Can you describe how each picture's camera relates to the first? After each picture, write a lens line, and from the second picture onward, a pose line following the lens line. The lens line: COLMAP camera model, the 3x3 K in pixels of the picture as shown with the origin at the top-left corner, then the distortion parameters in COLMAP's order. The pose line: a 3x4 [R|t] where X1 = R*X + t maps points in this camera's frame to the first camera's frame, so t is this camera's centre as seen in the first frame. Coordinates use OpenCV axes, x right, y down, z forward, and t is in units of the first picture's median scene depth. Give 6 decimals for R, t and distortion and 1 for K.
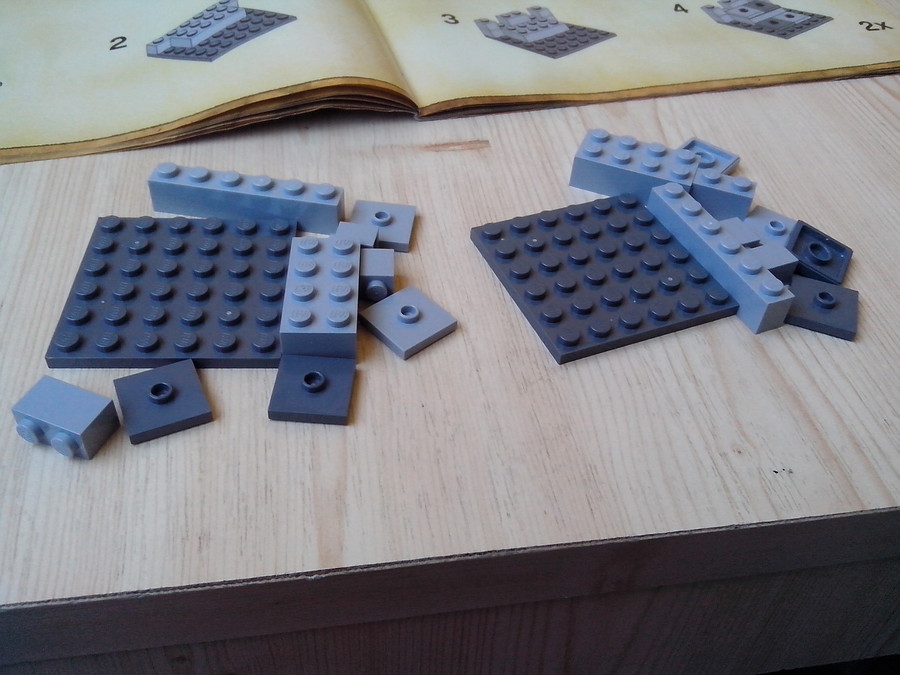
lens RADIAL K [[863.3, 0, 450.0], [0, 863.3, 337.5], [0, 0, 1]] dist [0.066018, -0.208354]
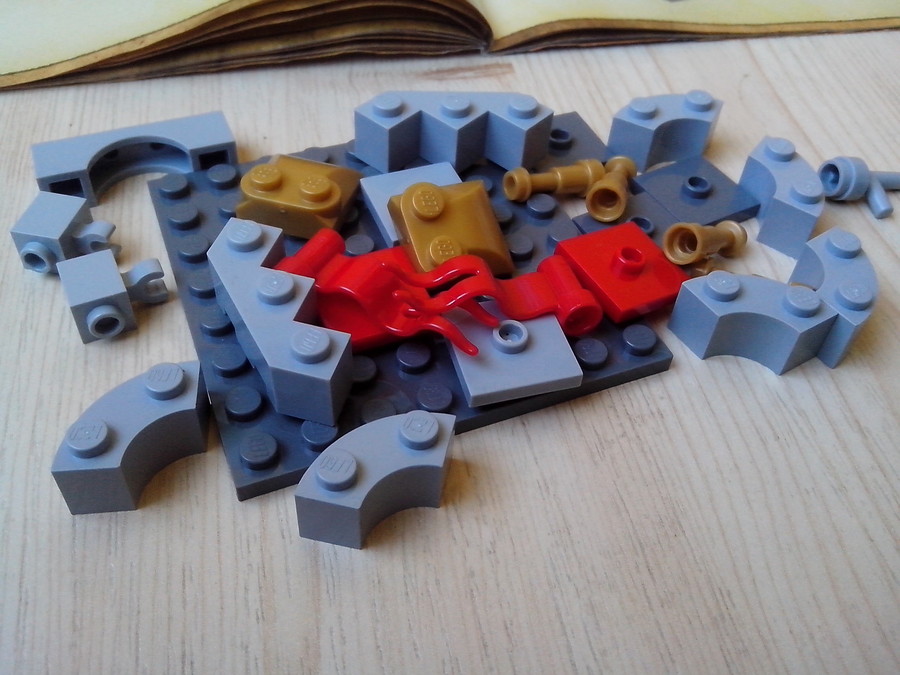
lens RADIAL K [[863.3, 0, 450.0], [0, 863.3, 337.5], [0, 0, 1]] dist [0.066018, -0.208354]
pose [[0.999589, -0.023548, 0.016371, -0.033167], [0.022425, 0.997588, 0.065688, -0.072264], [-0.017878, -0.065294, 0.997706, 0.392251]]
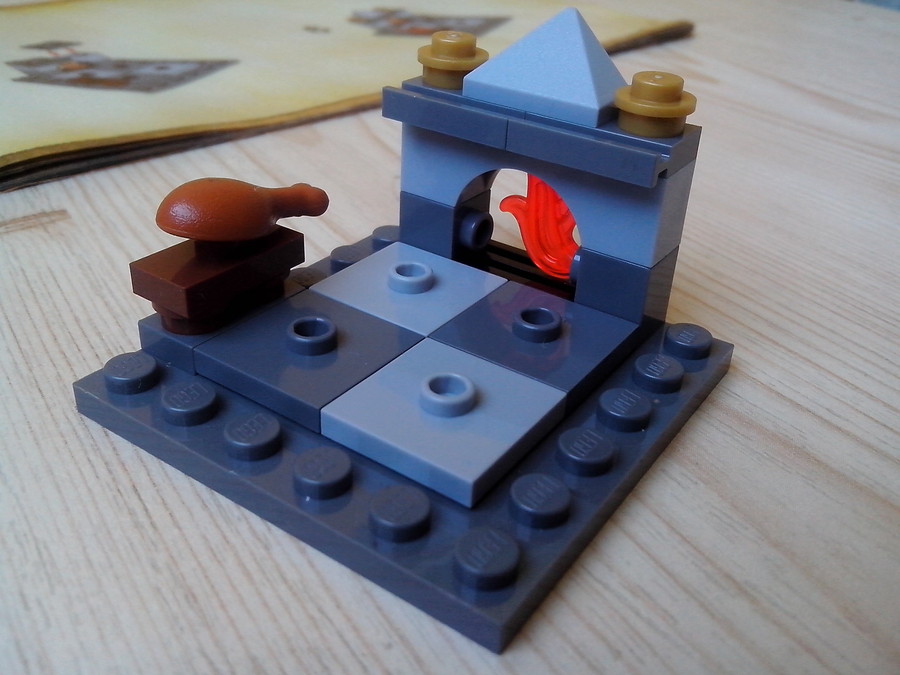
lens RADIAL K [[863.3, 0, 450.0], [0, 863.3, 337.5], [0, 0, 1]] dist [0.066018, -0.208354]
pose [[0.909108, -0.229116, 0.347891, 0.078421], [0.297202, 0.941934, -0.156306, -0.029084], [-0.291879, 0.245493, 0.924413, 0.725272]]
